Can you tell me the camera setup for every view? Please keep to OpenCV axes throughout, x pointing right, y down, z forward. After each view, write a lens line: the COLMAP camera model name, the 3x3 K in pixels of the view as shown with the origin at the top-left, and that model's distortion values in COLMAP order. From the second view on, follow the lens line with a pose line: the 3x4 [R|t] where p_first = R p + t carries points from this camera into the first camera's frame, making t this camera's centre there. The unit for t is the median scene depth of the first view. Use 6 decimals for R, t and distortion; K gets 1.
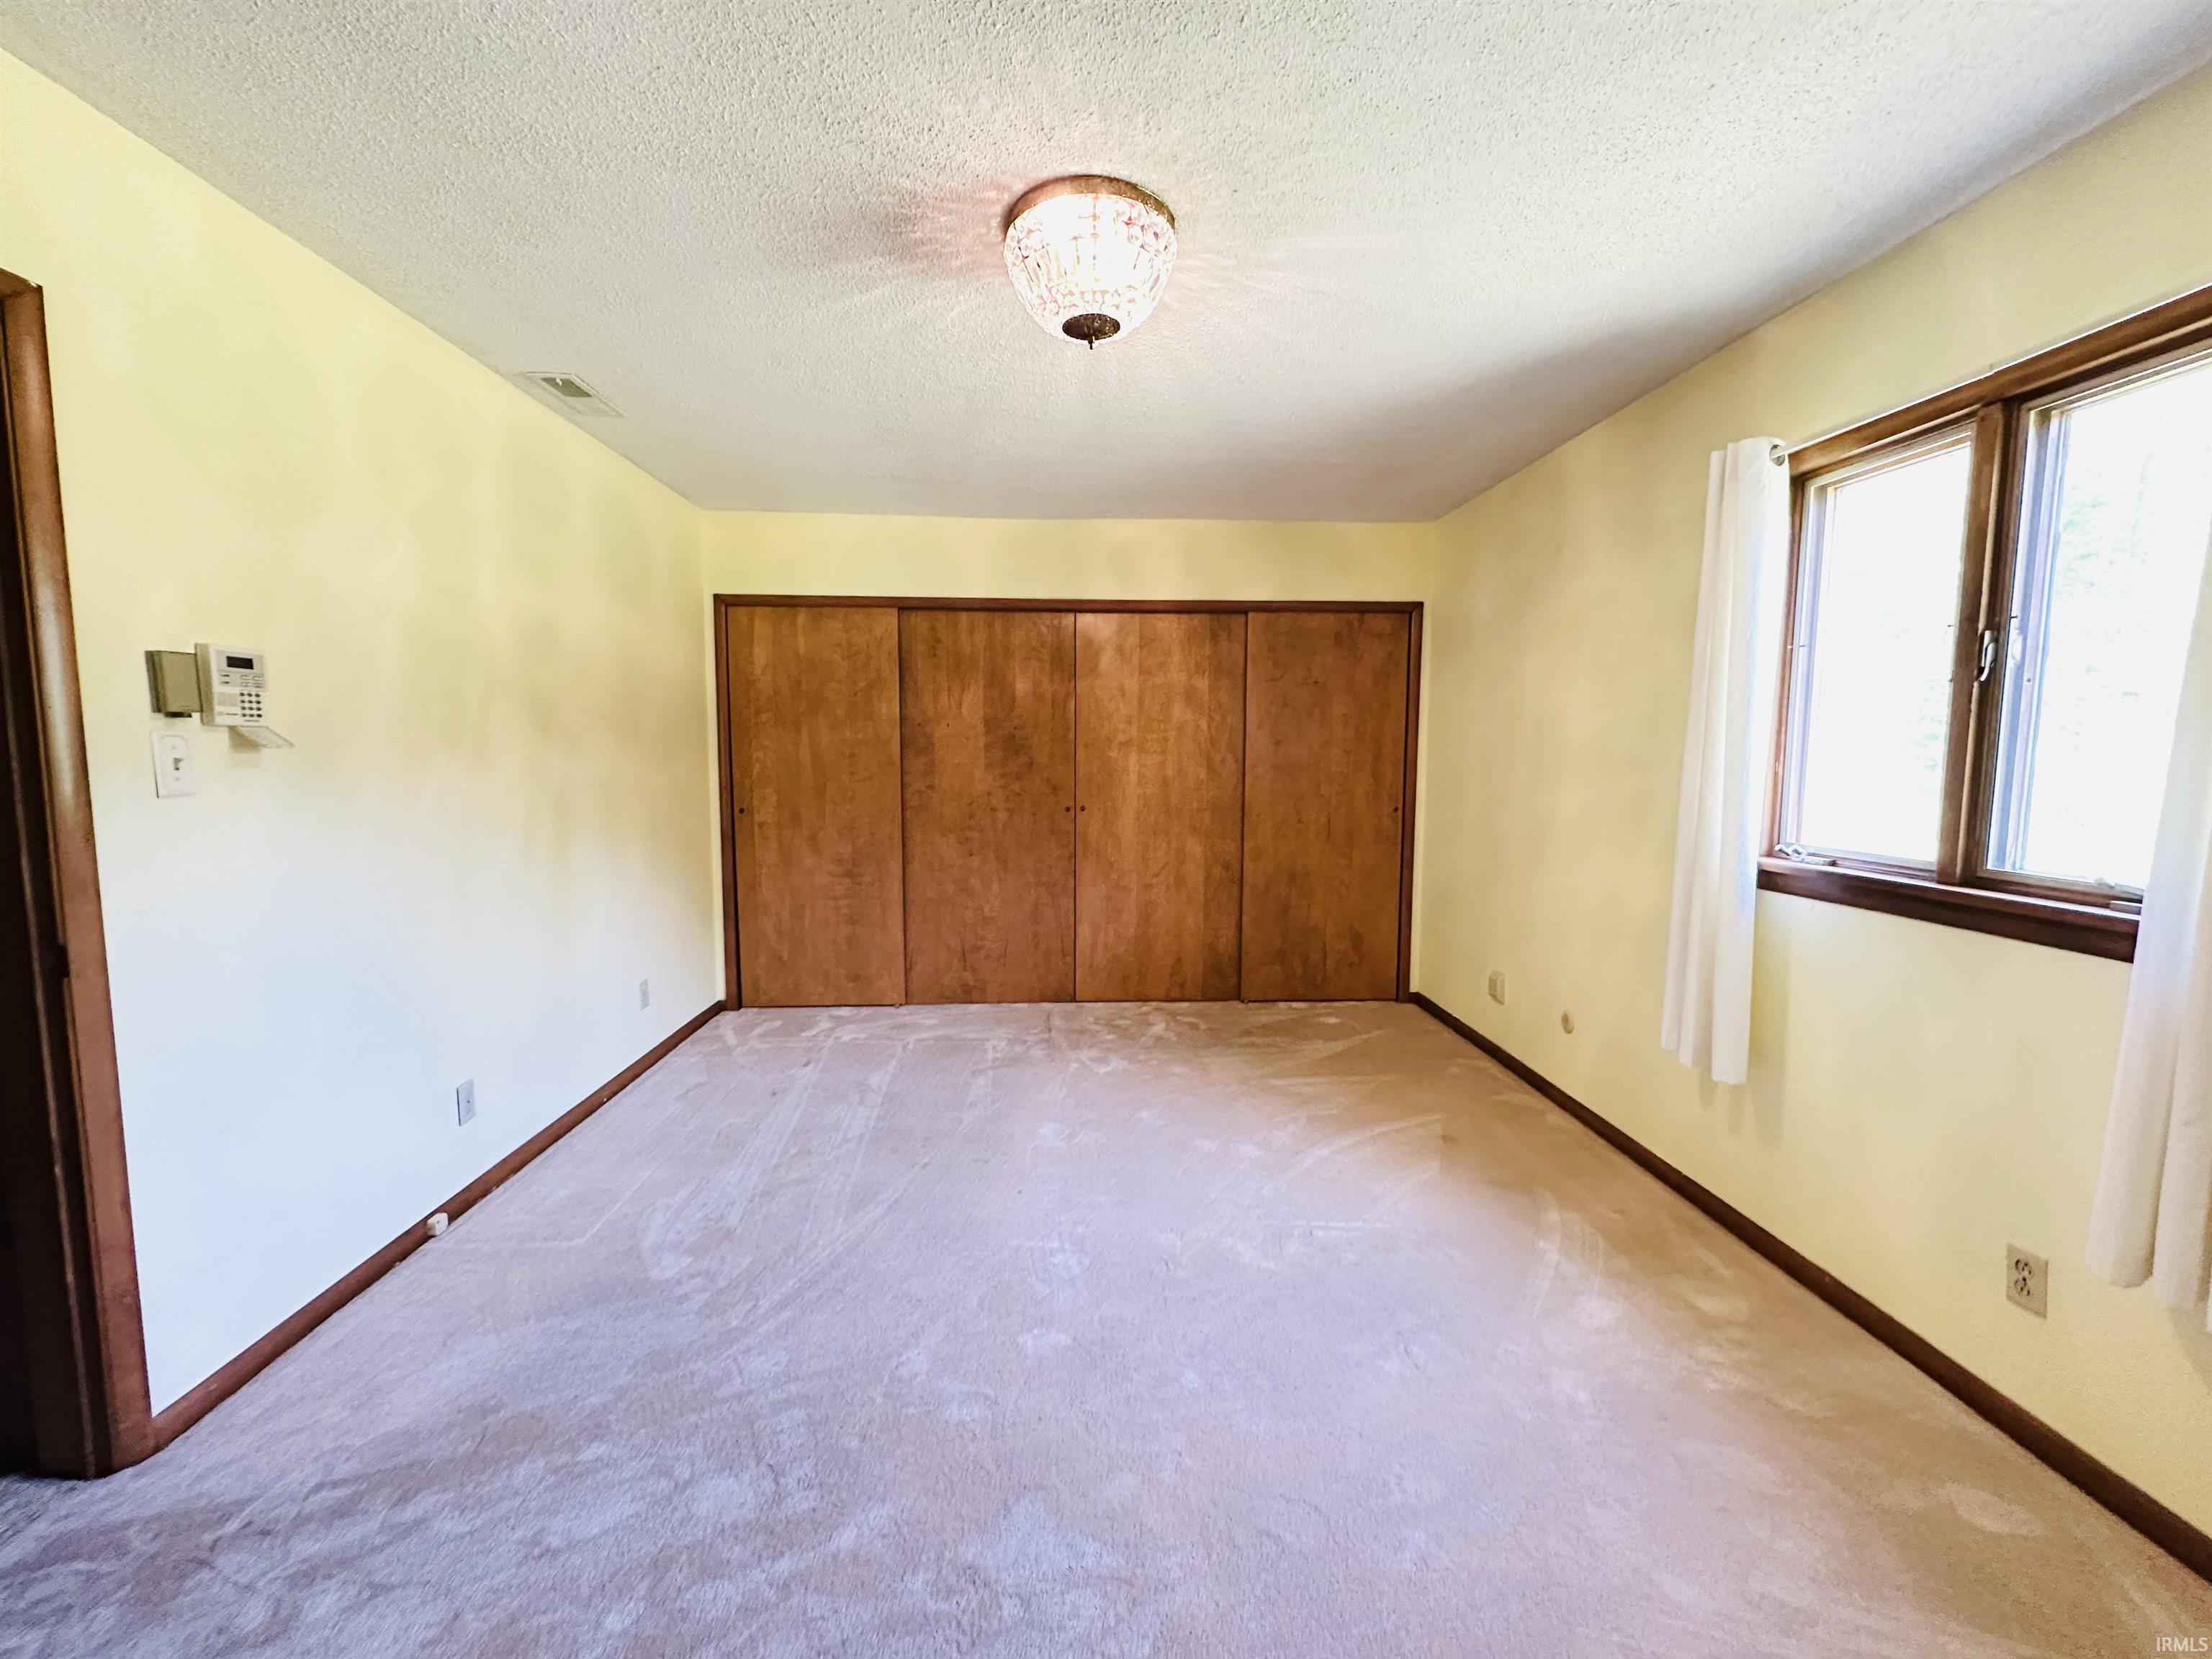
lens RADIAL K [[878.0, 0, 1101.7], [0, 878.0, 827.1], [0, 0, 1]] dist [-0.008456, -0.000630]
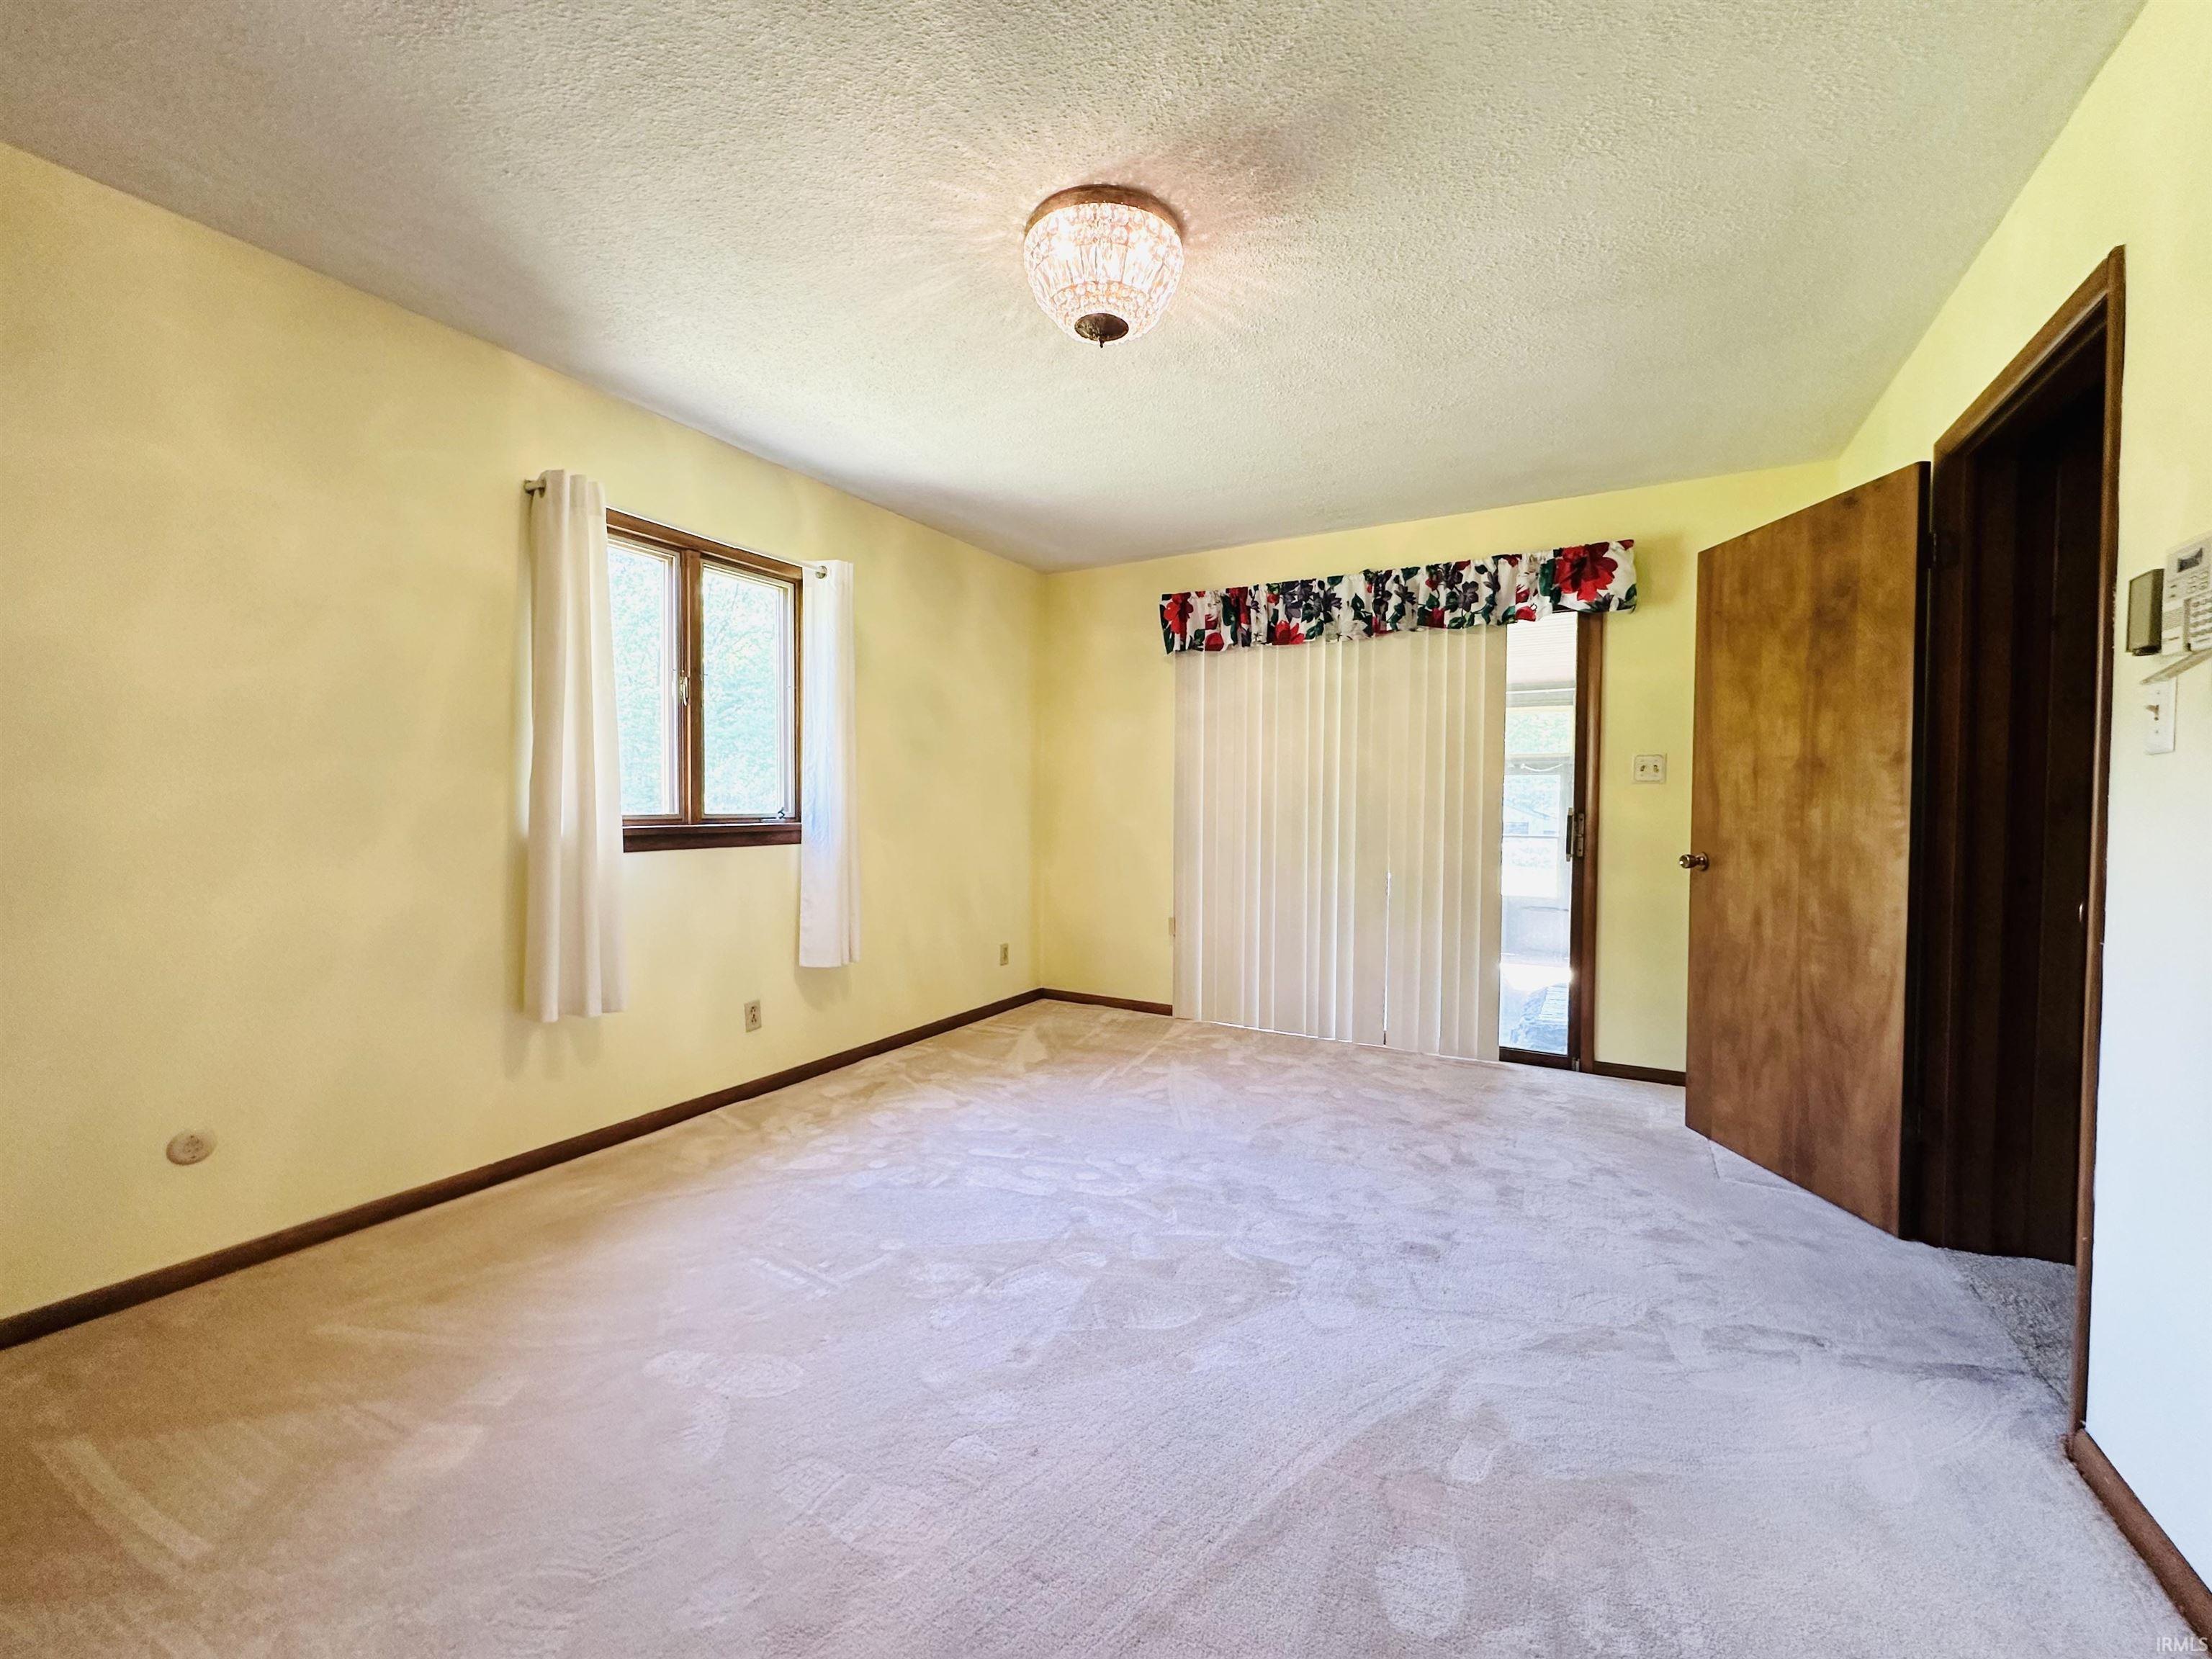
lens RADIAL K [[878.0, 0, 1103.4], [0, 878.0, 820.2], [0, 0, 1]] dist [-0.008456, -0.000630]
pose [[-0.841818, -0.025779, 0.539146, -0.611837], [0.035956, 0.993962, 0.103667, -0.090420], [-0.538563, 0.106654, -0.835808, 1.983271]]
